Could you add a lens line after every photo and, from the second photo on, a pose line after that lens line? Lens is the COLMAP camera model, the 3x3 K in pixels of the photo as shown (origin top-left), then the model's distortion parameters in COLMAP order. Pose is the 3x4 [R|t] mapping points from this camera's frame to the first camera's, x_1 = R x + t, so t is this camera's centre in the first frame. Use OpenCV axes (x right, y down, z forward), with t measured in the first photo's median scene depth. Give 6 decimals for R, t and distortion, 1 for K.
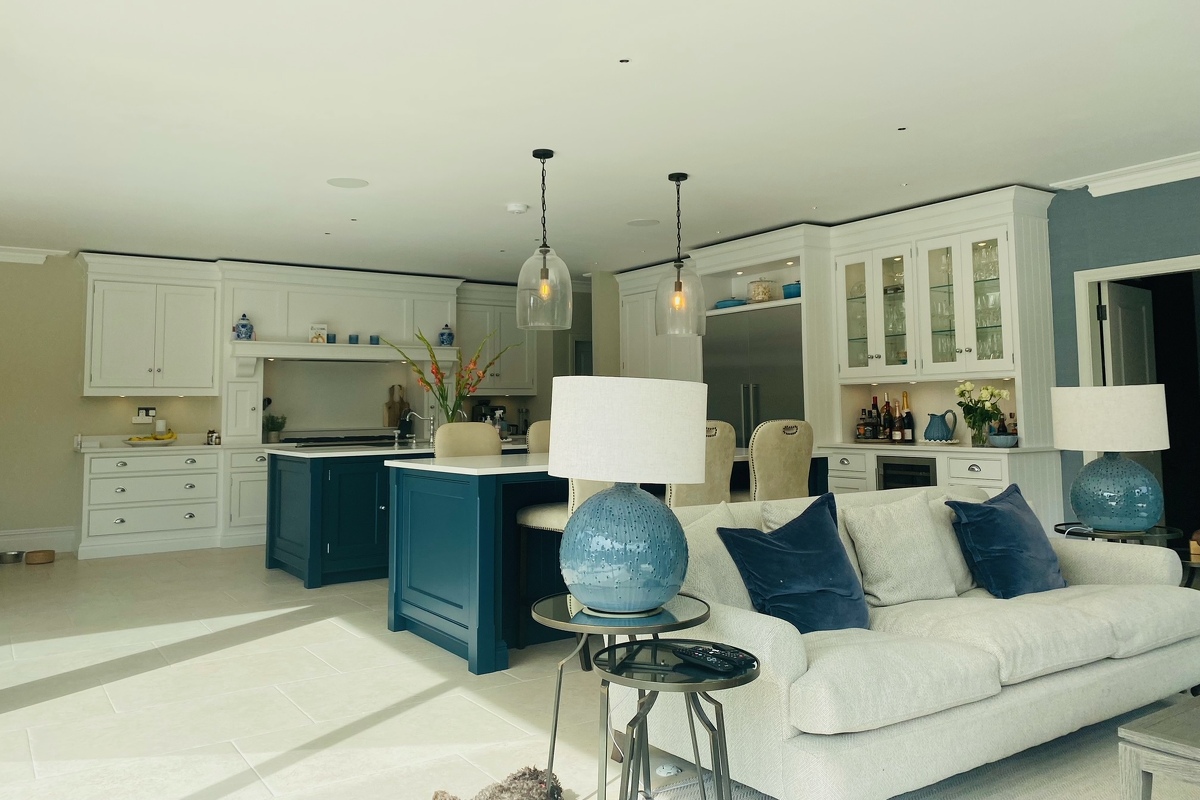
lens RADIAL K [[911.4, 0, 589.4], [0, 911.4, 338.6], [0, 0, 1]] dist [0.056692, -0.038615]
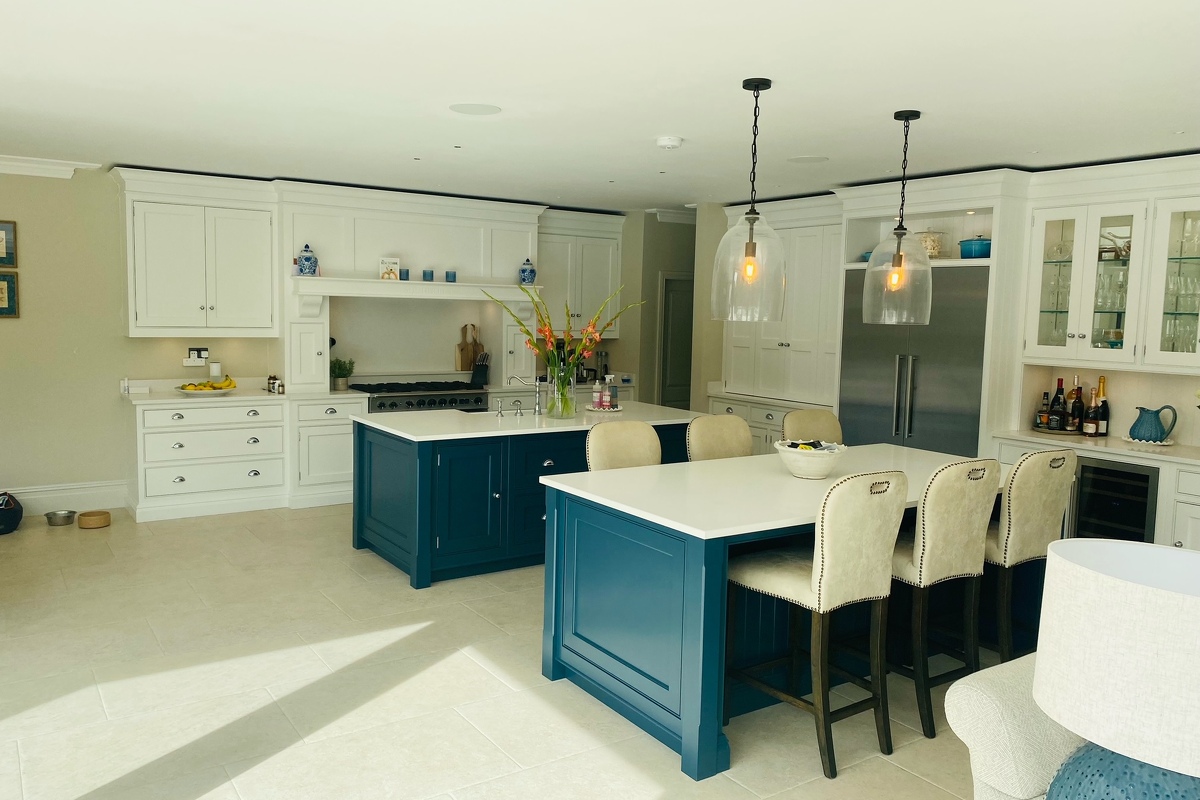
lens RADIAL K [[911.4, 0, 595.3], [0, 911.4, 401.6], [0, 0, 1]] dist [0.056692, -0.038615]
pose [[0.999381, 0.034474, 0.006990, -0.118326], [-0.035170, 0.982961, 0.180417, -0.051756], [-0.000651, -0.180551, 0.983565, 0.142359]]
